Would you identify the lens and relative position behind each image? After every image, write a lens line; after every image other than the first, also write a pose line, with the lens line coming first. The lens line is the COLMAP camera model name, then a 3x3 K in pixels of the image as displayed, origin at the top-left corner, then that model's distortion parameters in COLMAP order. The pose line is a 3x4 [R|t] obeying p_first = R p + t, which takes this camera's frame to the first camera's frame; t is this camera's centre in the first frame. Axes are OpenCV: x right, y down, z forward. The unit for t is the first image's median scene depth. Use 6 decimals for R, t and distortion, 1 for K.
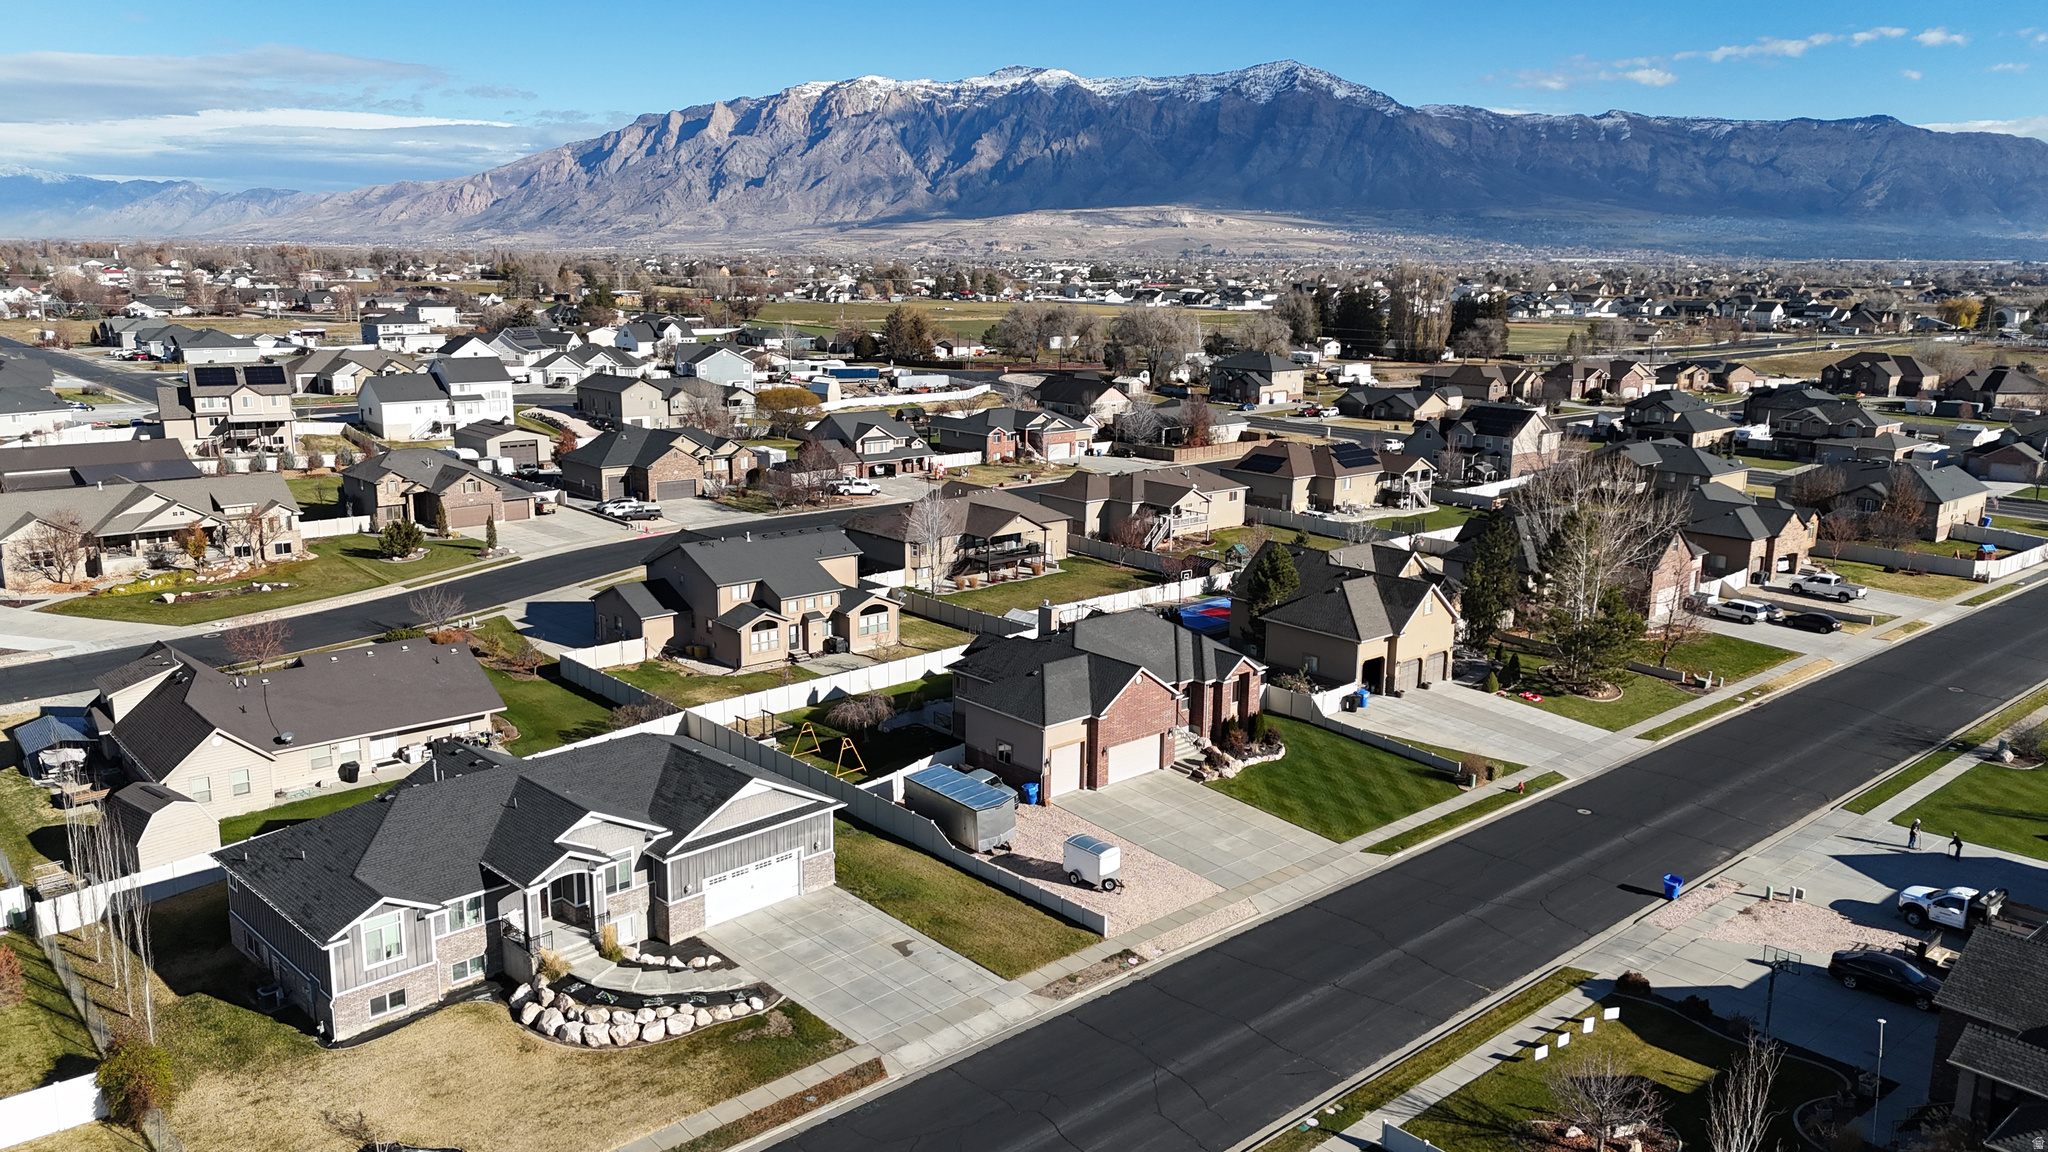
lens RADIAL K [[1511.3, 0, 1026.2], [0, 1511.3, 574.0], [0, 0, 1]] dist [0.080295, -0.079331]
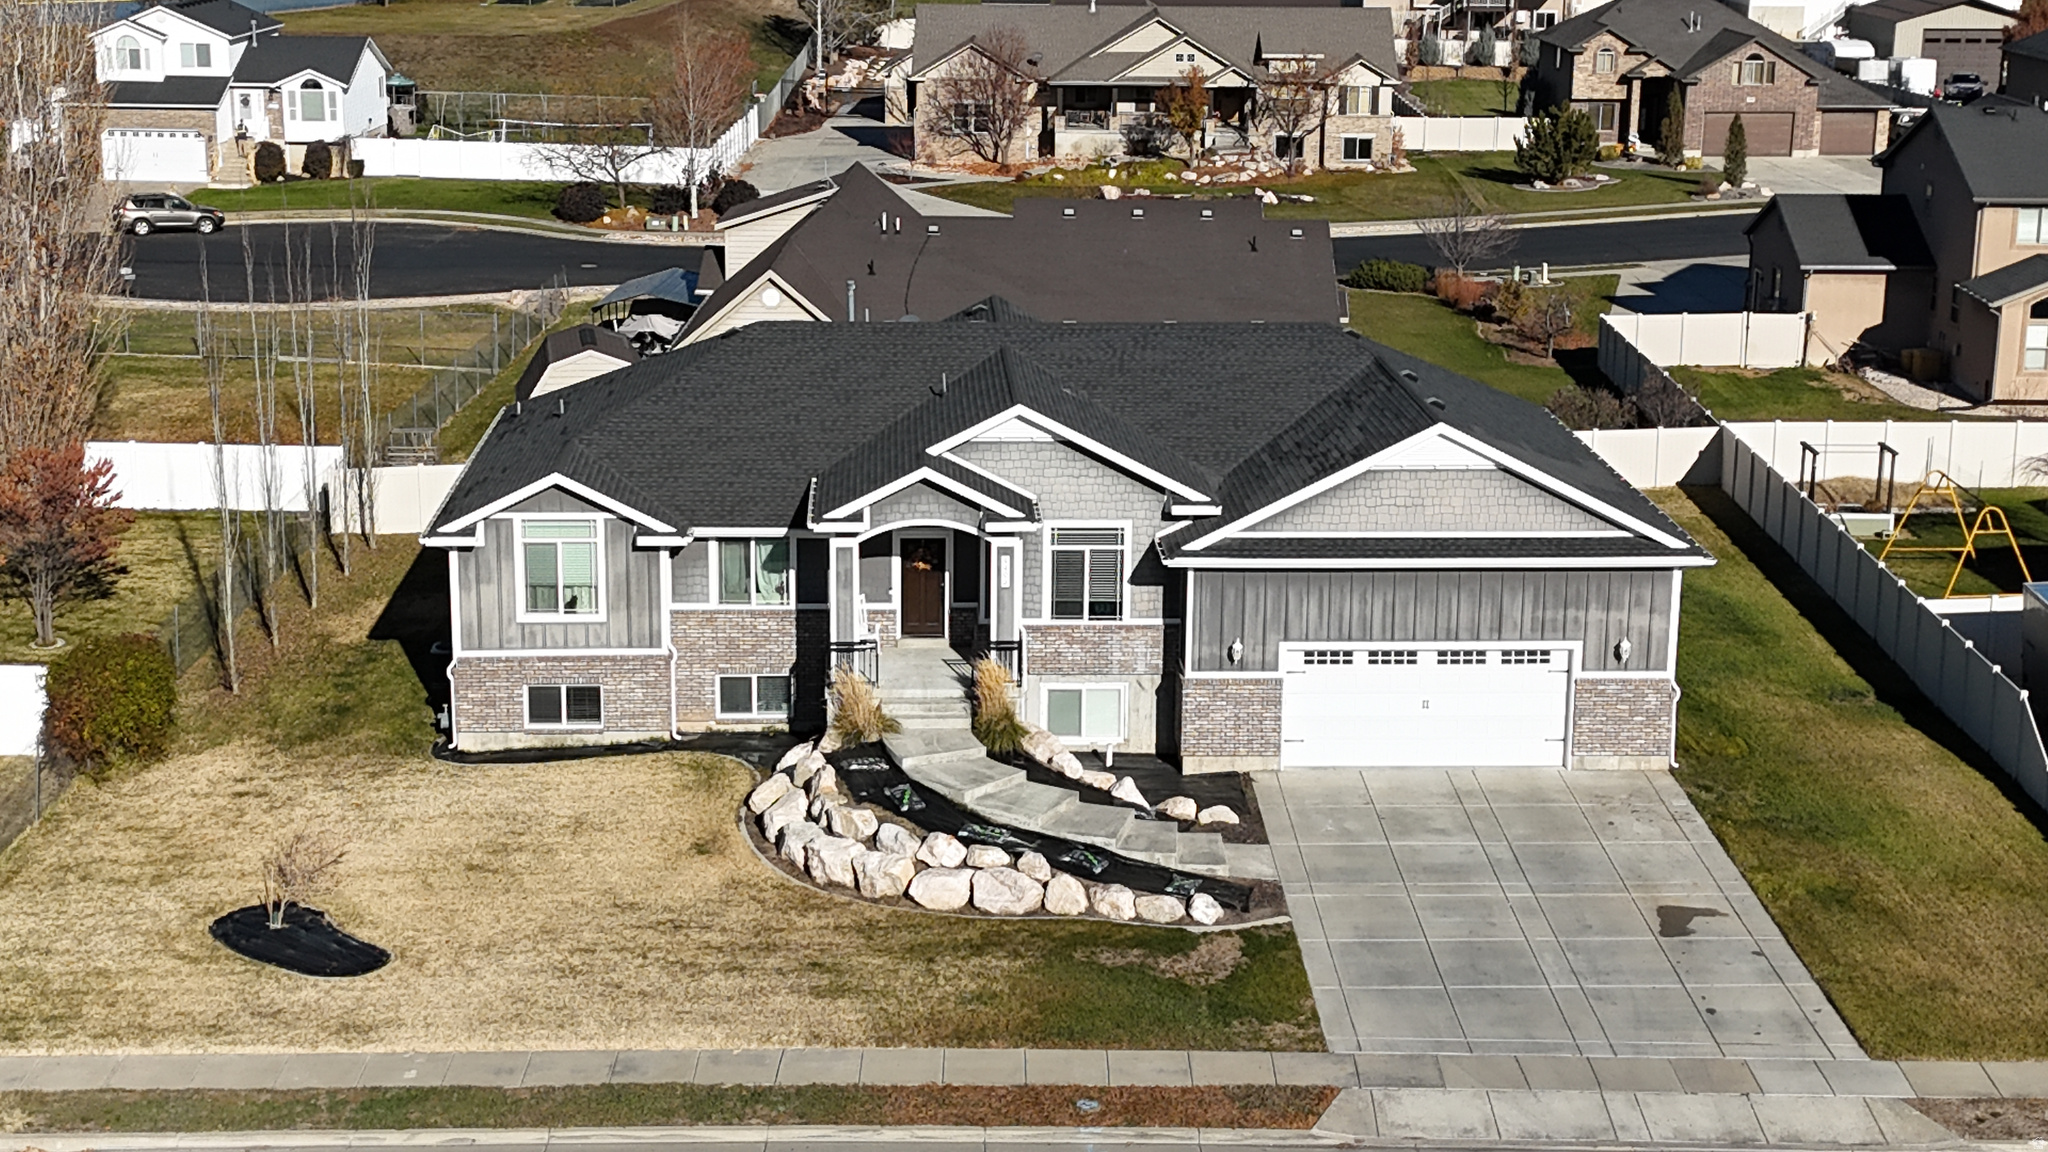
lens RADIAL K [[2987.3, 0, 1015.7], [0, 2987.3, 567.9], [0, 0, 1]] dist [0.185915, -0.560555]
pose [[0.738327, 0.158356, -0.655589, 0.182624], [-0.141027, 0.986806, 0.079535, 0.089042], [0.659534, 0.033733, 0.750918, 0.242300]]
